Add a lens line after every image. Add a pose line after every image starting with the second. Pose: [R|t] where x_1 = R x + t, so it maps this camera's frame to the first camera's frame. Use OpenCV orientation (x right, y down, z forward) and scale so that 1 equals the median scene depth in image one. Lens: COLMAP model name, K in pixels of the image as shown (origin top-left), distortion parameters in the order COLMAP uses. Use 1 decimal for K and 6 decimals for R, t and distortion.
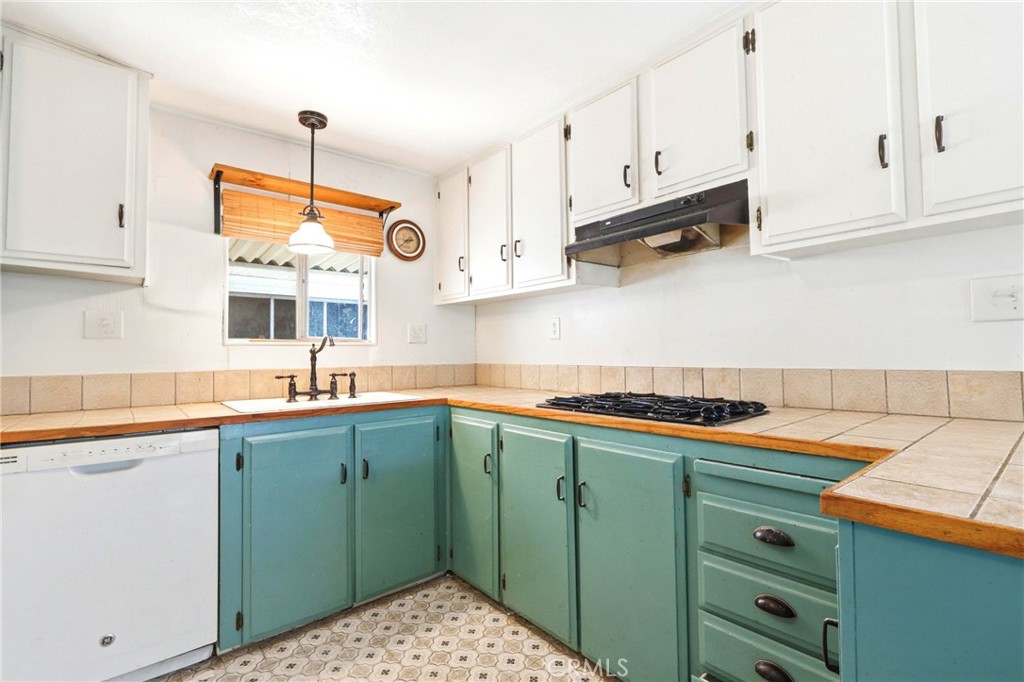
lens RADIAL K [[467.8, 0, 519.4], [0, 467.8, 338.1], [0, 0, 1]] dist [-0.007419, -0.000082]
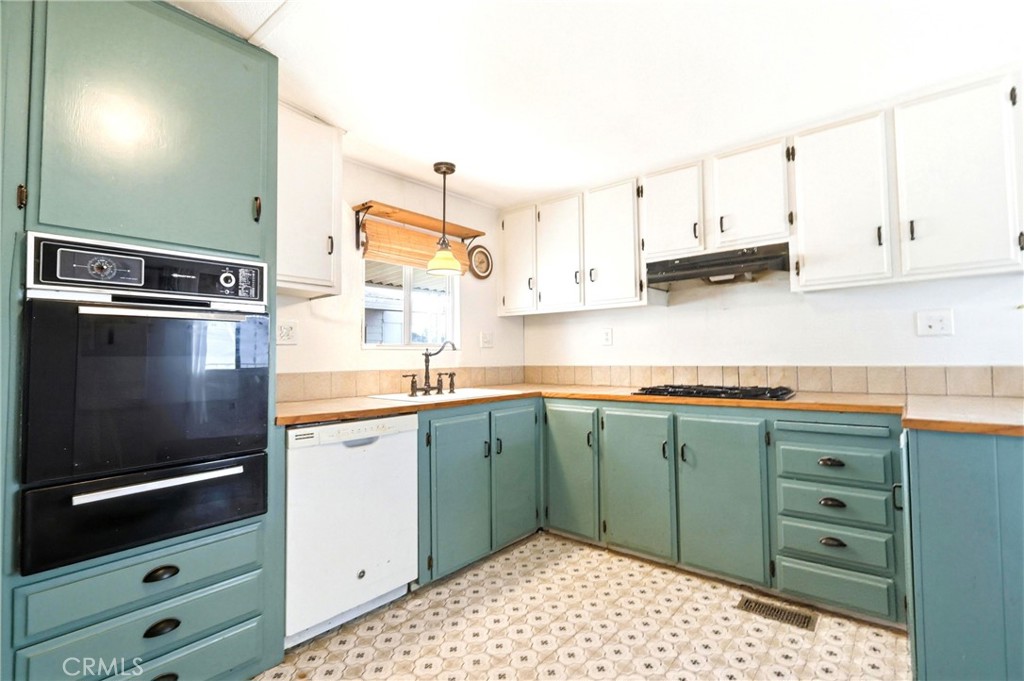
lens RADIAL K [[467.8, 0, 517.4], [0, 467.8, 338.9], [0, 0, 1]] dist [-0.007419, -0.000082]
pose [[0.985230, 0.006144, 0.171128, -0.537475], [-0.004490, 0.999939, -0.010054, -0.001502], [-0.171180, 0.009137, 0.985197, -0.296869]]
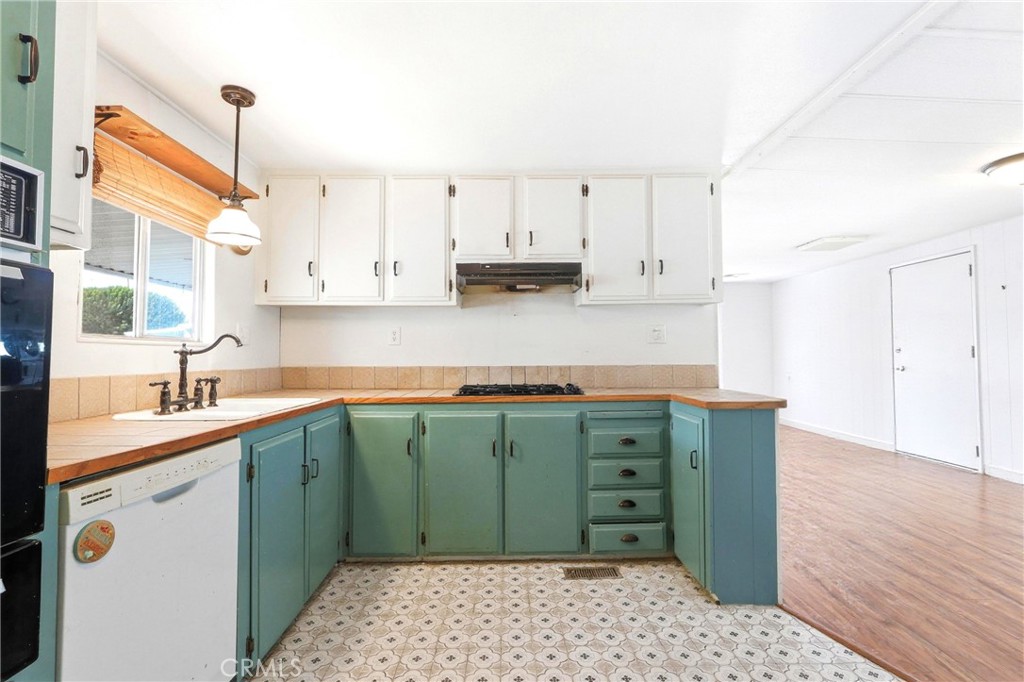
lens RADIAL K [[467.8, 0, 510.3], [0, 467.8, 340.2], [0, 0, 1]] dist [-0.007419, -0.000082]
pose [[0.639787, 0.033146, 0.767837, -0.910458], [-0.025825, 0.999433, -0.021626, 0.011393], [-0.768118, -0.005994, 0.640280, 0.019115]]
